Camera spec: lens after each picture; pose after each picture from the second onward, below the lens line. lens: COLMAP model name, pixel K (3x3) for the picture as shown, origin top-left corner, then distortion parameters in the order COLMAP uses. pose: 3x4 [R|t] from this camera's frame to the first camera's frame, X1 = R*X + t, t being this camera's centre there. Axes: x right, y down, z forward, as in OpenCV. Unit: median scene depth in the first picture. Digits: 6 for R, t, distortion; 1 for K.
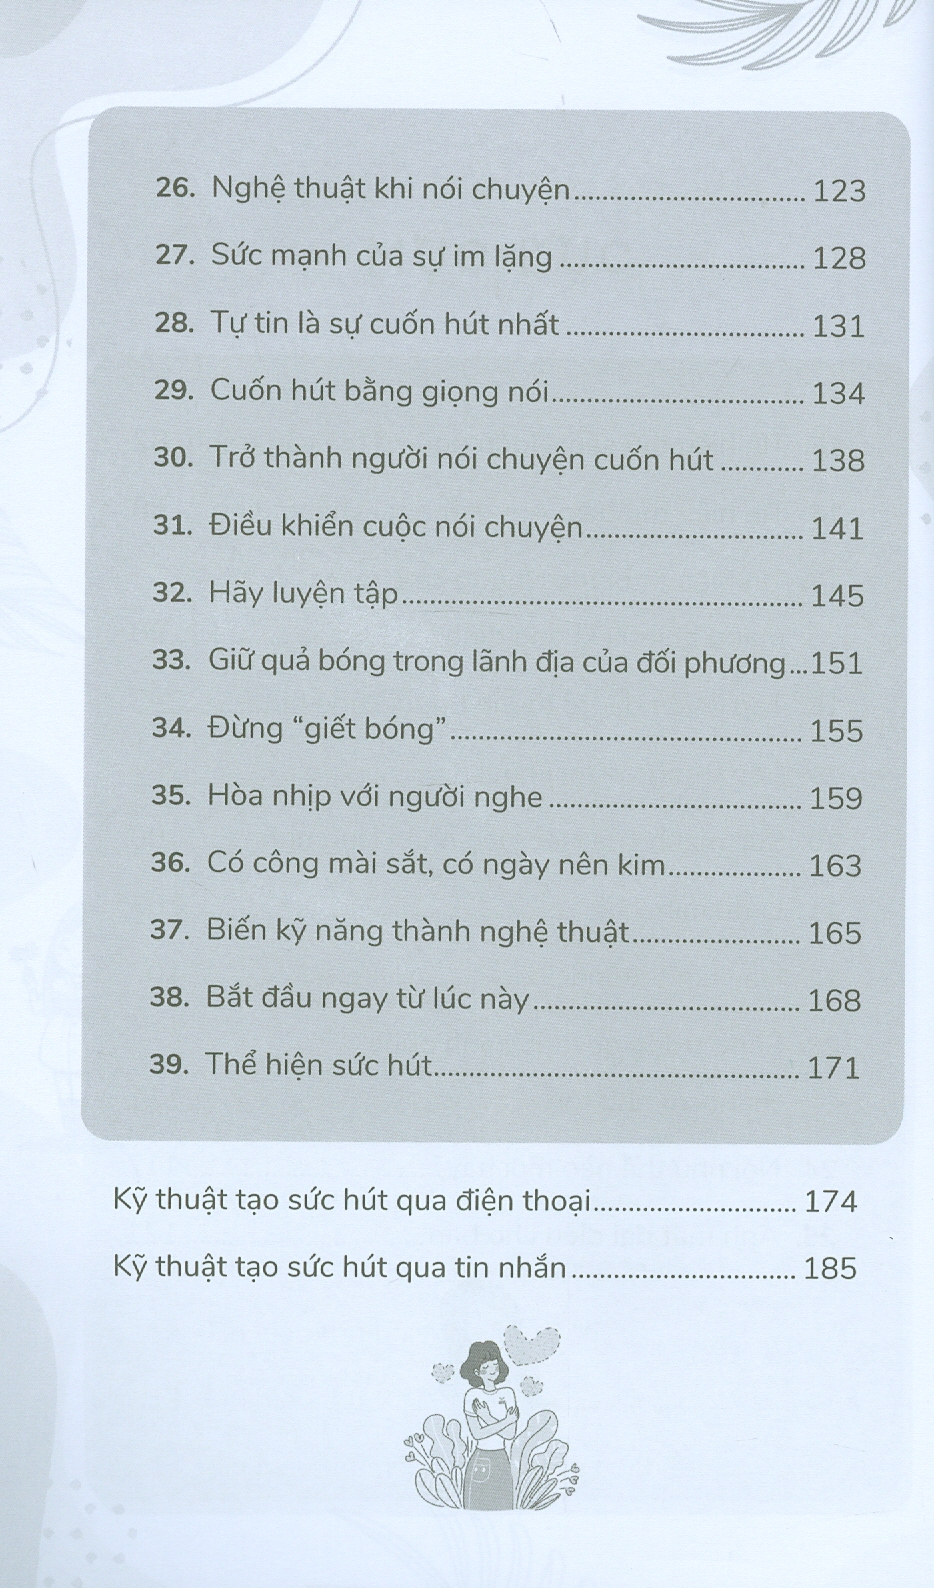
lens RADIAL K [[632.0, 0, 509.2], [0, 632.0, 794.0], [0, 0, 1]] dist [-0.001247, -0.000100]
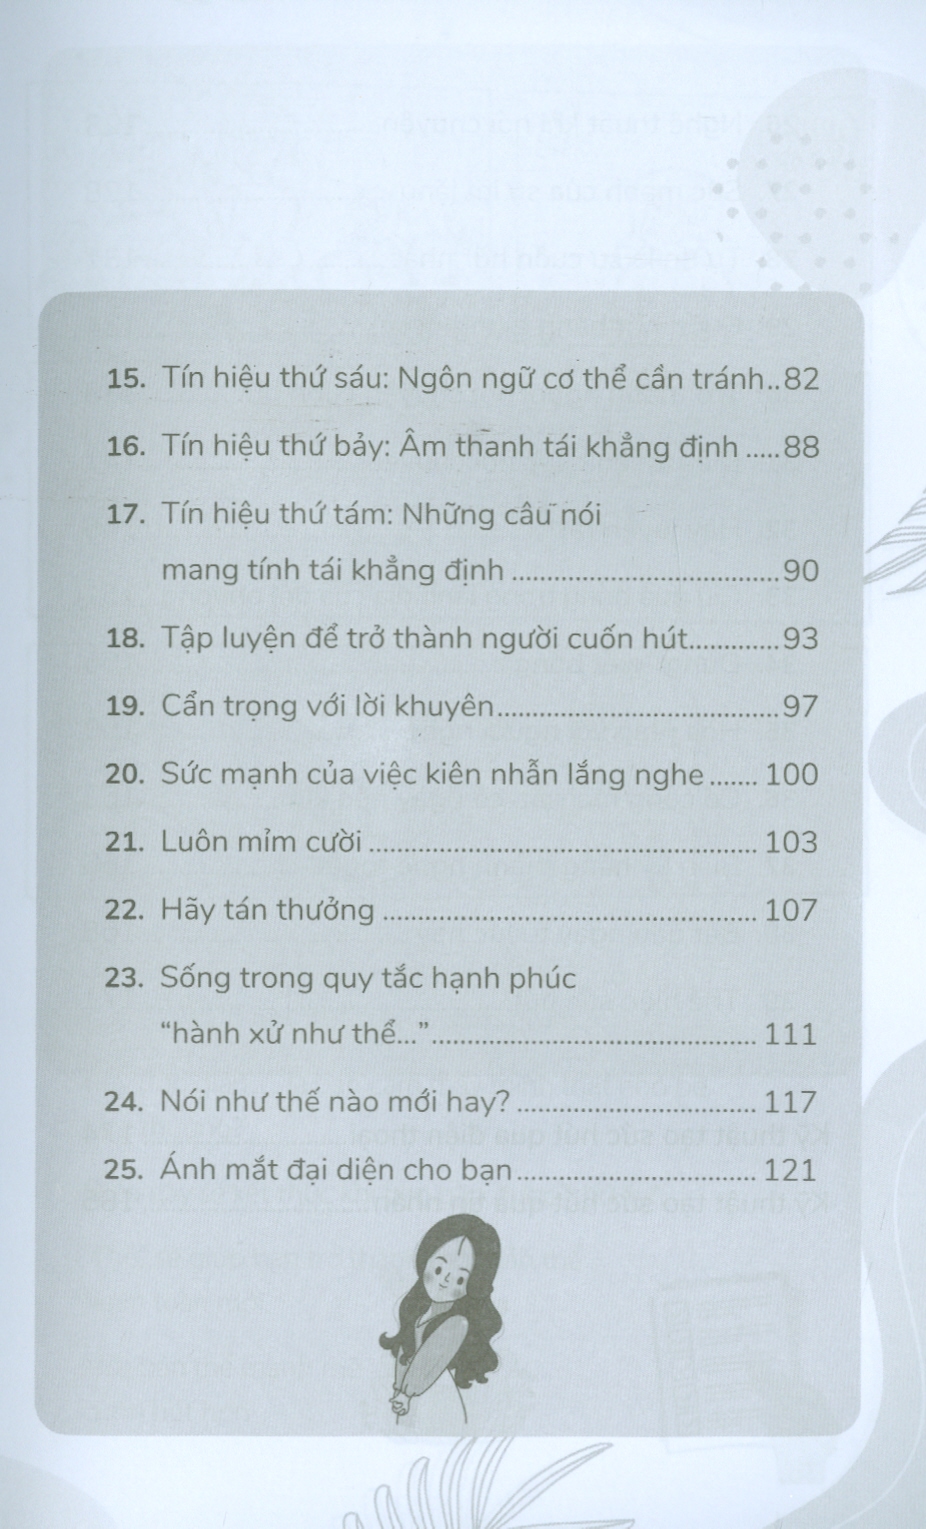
lens RADIAL K [[634.0, 0, 463.0], [0, 634.0, 764.5], [0, 0, 1]] dist [-0.000474, -0.000136]
pose [[0.999993, -0.003669, -0.001113, 0.003769], [0.003669, 0.999993, -0.000473, -0.546057], [0.001114, 0.000469, 0.999999, -0.000405]]
